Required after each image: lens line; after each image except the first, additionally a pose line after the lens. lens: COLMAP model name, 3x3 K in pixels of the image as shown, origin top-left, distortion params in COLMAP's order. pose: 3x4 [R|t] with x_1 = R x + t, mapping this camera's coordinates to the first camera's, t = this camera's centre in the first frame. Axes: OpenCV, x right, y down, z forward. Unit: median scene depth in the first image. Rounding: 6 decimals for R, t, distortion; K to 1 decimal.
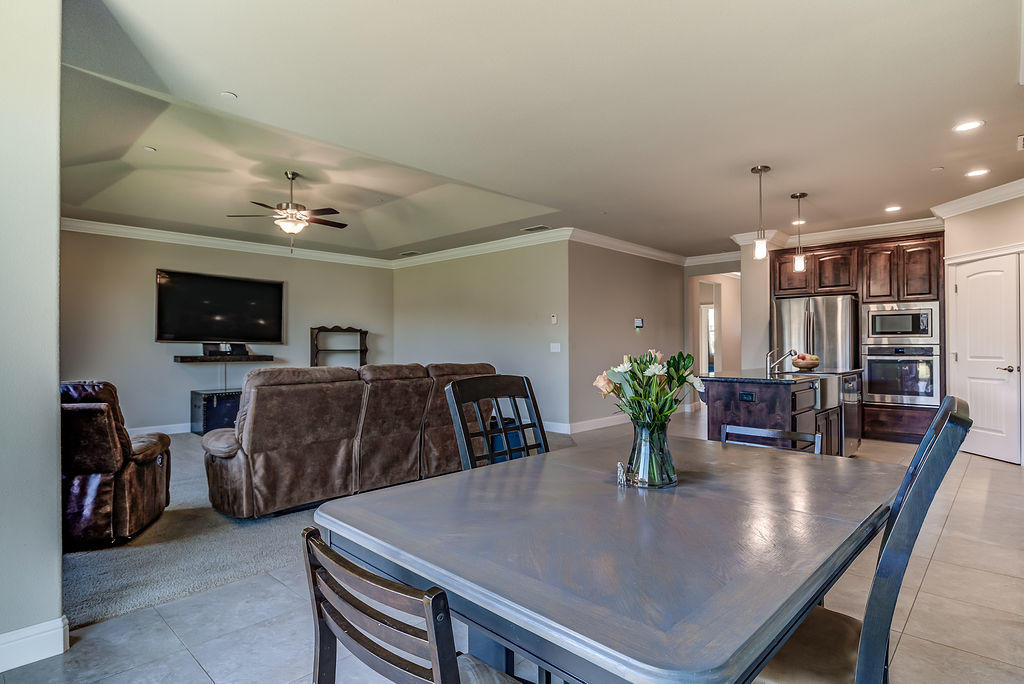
lens RADIAL K [[553.3, 0, 511.3], [0, 553.3, 342.4], [0, 0, 1]] dist [0.000264, -0.002319]
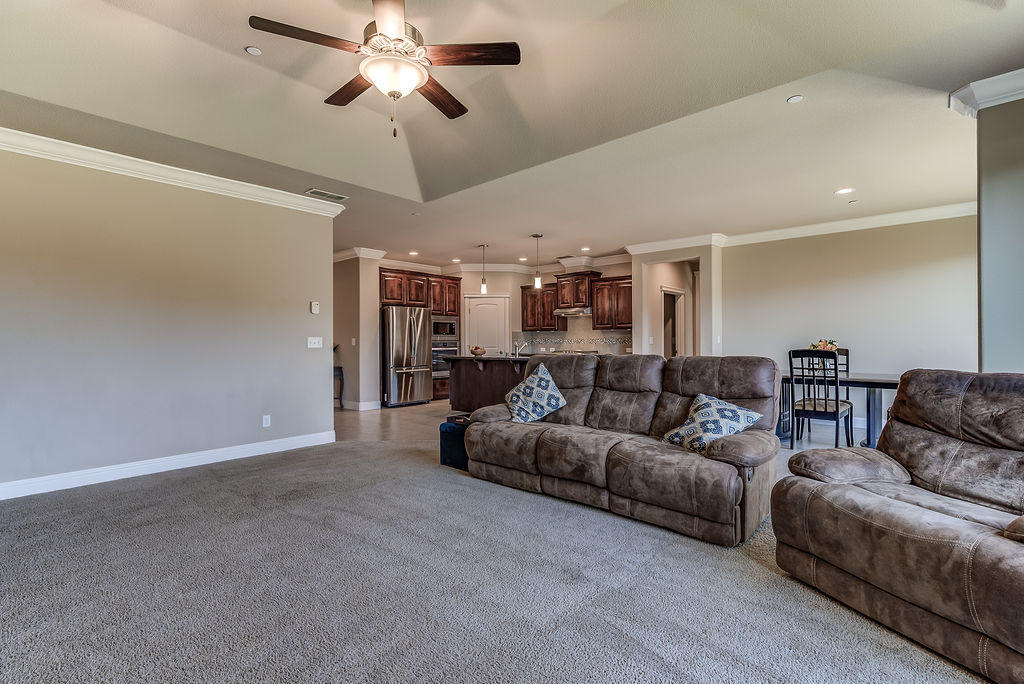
lens RADIAL K [[475.2, 0, 510.9], [0, 475.2, 342.4], [0, 0, 1]] dist [-0.006089, 0.002246]
pose [[-0.016940, 0.004252, 0.999847, -0.745797], [-0.001212, 0.999990, -0.004273, 0.014729], [-0.999856, -0.001284, -0.016935, 0.843846]]
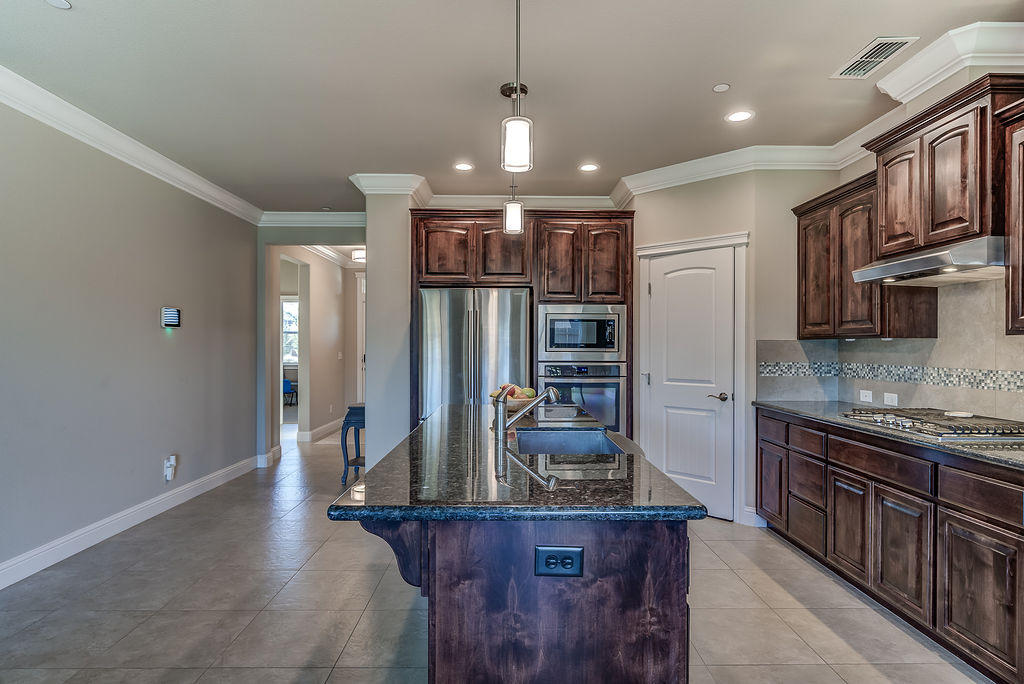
lens RADIAL K [[575.0, 0, 515.4], [0, 575.0, 348.1], [0, 0, 1]] dist [0.000959, -0.003544]
pose [[0.721286, 0.005113, 0.692618, 0.124085], [-0.010873, 0.999933, 0.003942, -0.016489], [-0.692552, -0.010374, 0.721294, 0.533858]]
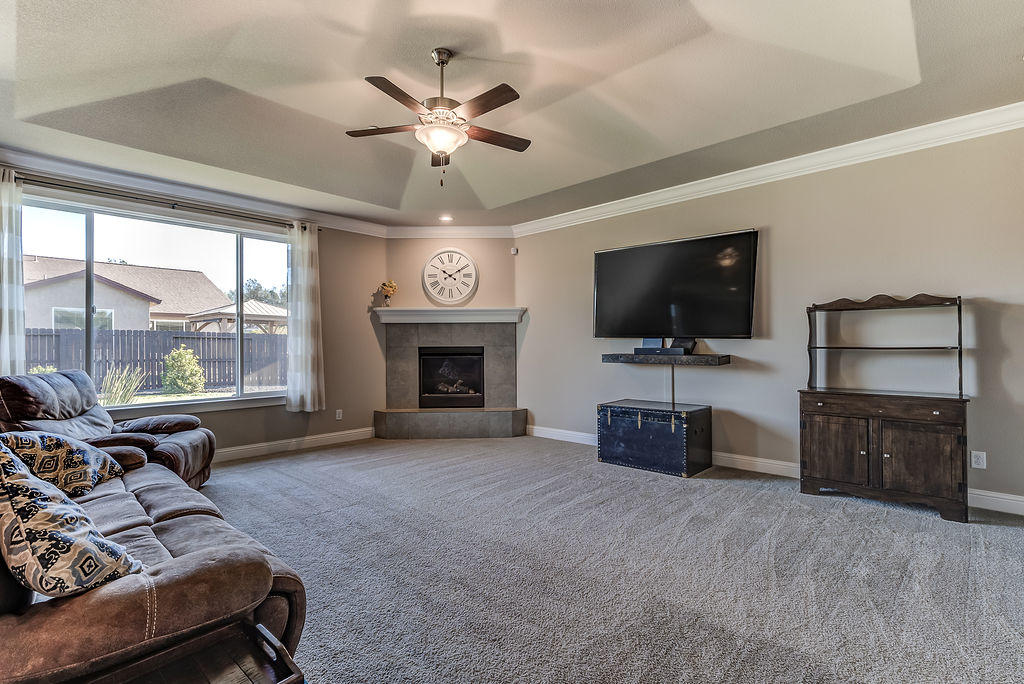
lens RADIAL K [[475.2, 0, 515.6], [0, 475.2, 342.5], [0, 0, 1]] dist [-0.006089, 0.002246]
pose [[0.007568, -0.001885, -0.999970, 0.108351], [0.013415, 0.999908, -0.001784, 0.008308], [0.999881, -0.013402, 0.007593, 0.985320]]
